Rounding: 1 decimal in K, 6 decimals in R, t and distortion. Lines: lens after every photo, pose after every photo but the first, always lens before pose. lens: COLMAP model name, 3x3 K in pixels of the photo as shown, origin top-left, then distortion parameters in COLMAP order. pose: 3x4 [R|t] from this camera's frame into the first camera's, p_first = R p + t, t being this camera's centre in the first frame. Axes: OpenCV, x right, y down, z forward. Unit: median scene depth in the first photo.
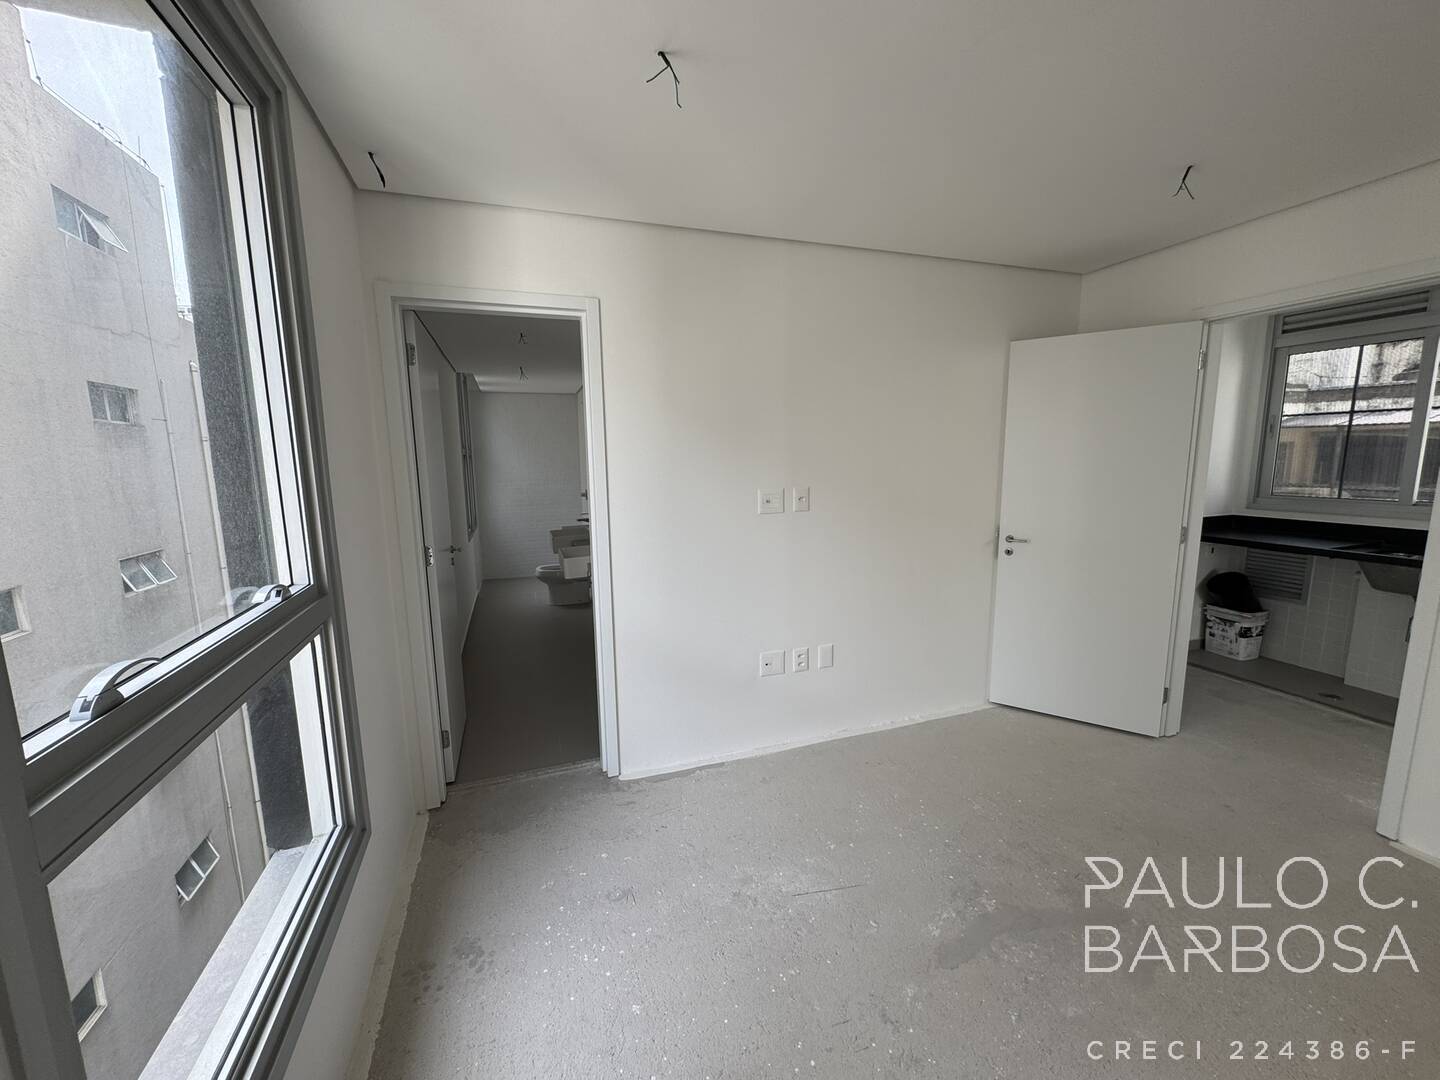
lens RADIAL K [[572.9, 0, 713.4], [0, 572.9, 537.1], [0, 0, 1]] dist [0.001031, -0.000751]
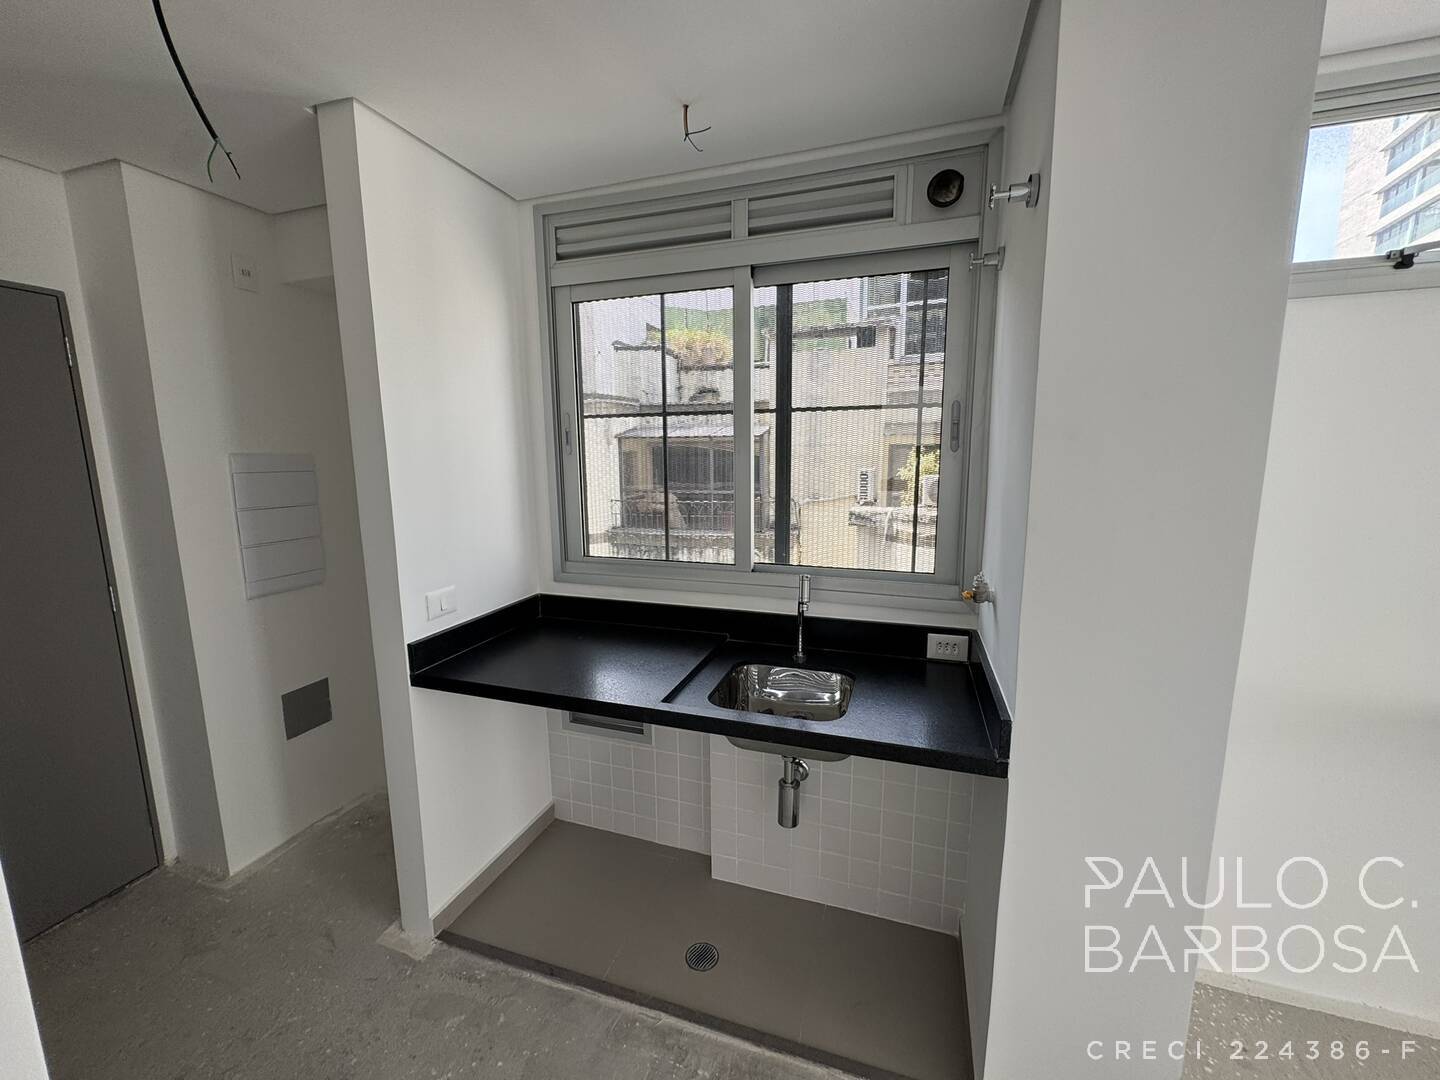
lens RADIAL K [[572.9, 0, 723.3], [0, 572.9, 540.2], [0, 0, 1]] dist [0.001031, -0.000751]
pose [[0.606214, -0.116006, 0.786795, 0.597900], [0.117172, 0.991536, 0.055914, -0.100187], [-0.786623, 0.058294, 0.614676, 0.530544]]
